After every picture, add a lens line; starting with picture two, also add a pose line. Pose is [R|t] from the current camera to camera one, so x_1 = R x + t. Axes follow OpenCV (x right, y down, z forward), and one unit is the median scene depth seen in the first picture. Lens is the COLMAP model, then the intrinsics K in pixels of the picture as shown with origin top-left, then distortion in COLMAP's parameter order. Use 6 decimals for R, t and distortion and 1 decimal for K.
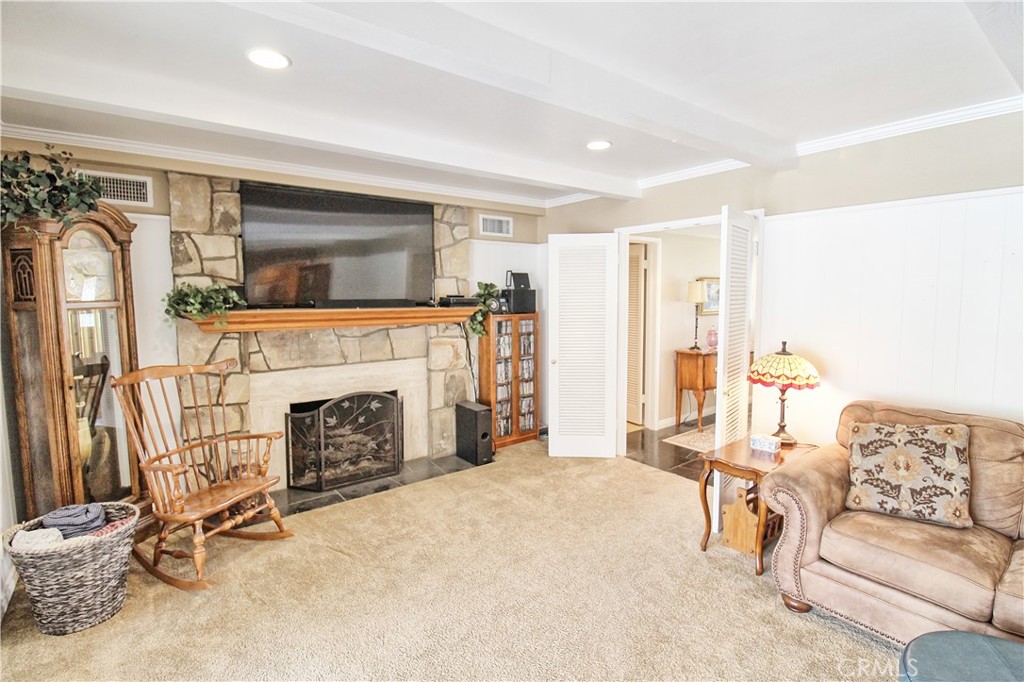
lens RADIAL K [[493.8, 0, 525.1], [0, 493.8, 332.1], [0, 0, 1]] dist [-0.003450, -0.001083]
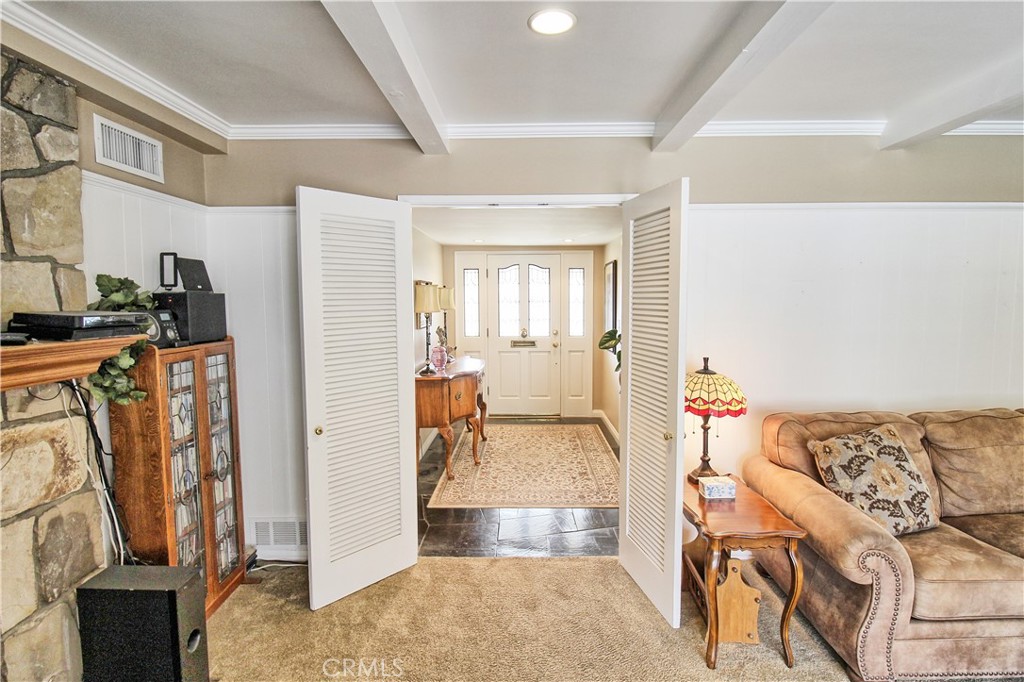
lens RADIAL K [[515.8, 0, 518.8], [0, 515.8, 334.2], [0, 0, 1]] dist [-0.011334, -0.000893]
pose [[0.624481, -0.055001, 0.779101, -0.222869], [0.065485, 0.997692, 0.017944, -0.037213], [-0.778290, 0.039814, 0.626642, 0.473192]]
